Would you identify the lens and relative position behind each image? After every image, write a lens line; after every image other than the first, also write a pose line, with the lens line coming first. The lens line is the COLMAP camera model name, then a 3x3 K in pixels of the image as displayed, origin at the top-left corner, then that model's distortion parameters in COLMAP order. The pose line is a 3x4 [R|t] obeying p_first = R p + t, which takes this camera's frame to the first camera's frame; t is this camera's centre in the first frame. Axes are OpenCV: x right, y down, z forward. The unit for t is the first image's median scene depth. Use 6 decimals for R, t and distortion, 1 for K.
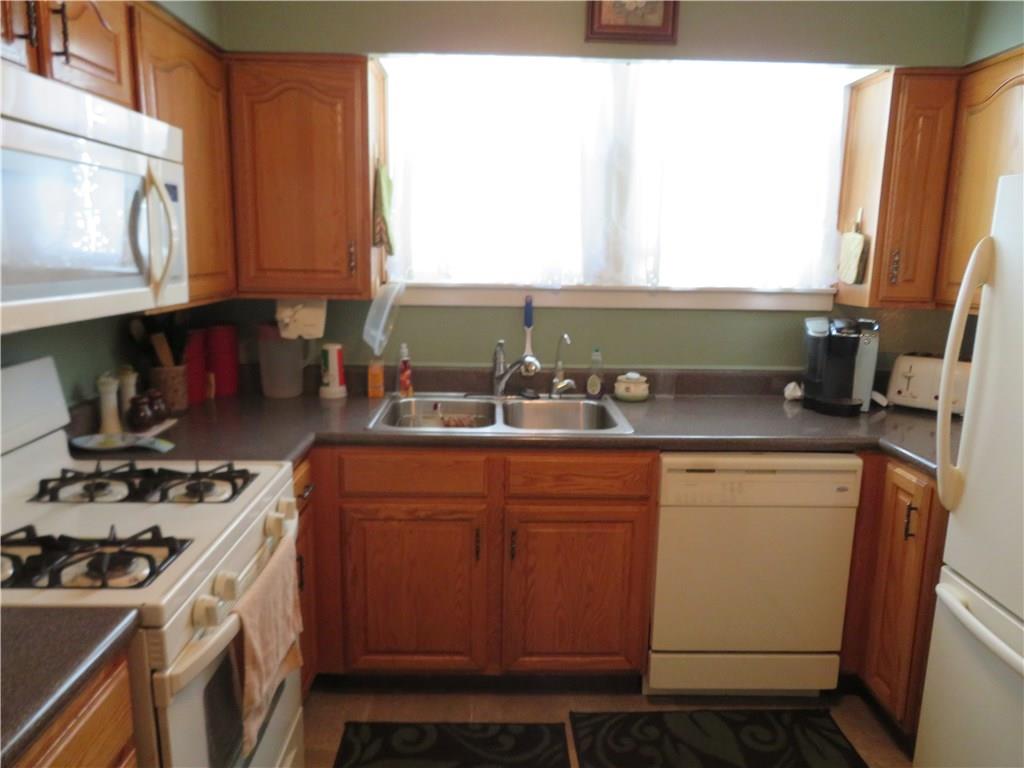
lens RADIAL K [[736.2, 0, 507.1], [0, 736.2, 384.1], [0, 0, 1]] dist [-0.013452, 0.009205]
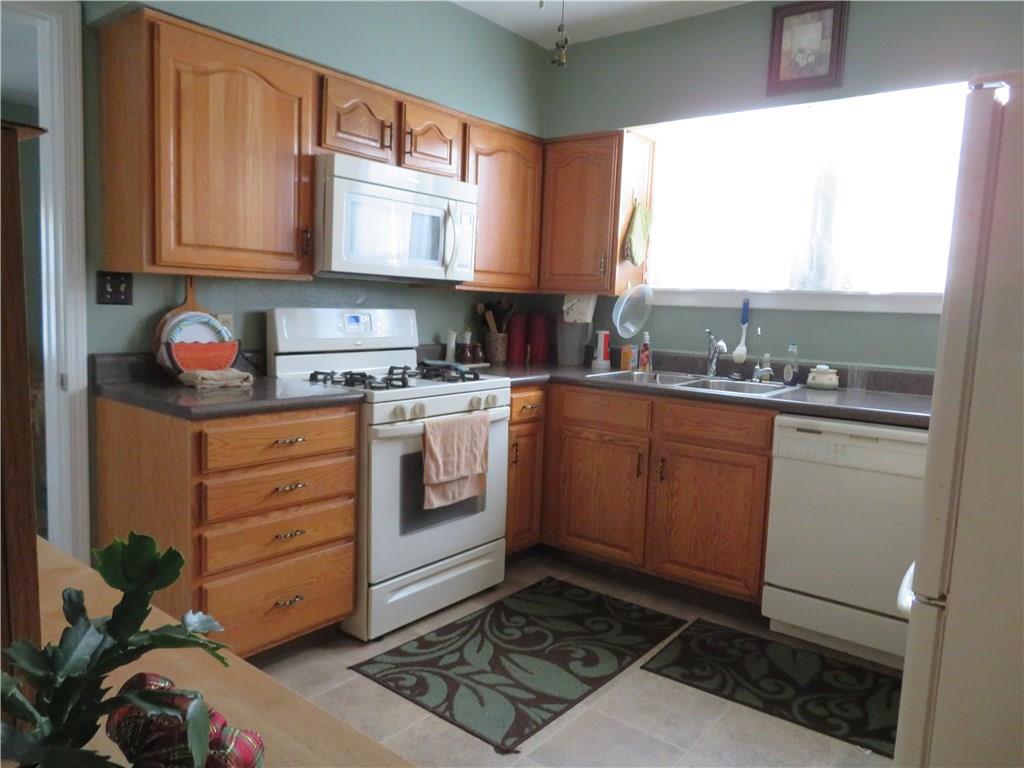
lens RADIAL K [[736.2, 0, 513.3], [0, 736.2, 383.9], [0, 0, 1]] dist [-0.013452, 0.009205]
pose [[0.769281, 0.080282, -0.633846, 0.610766], [-0.141801, 0.988785, -0.046863, 0.157758], [0.622975, 0.125931, 0.772038, -0.214128]]
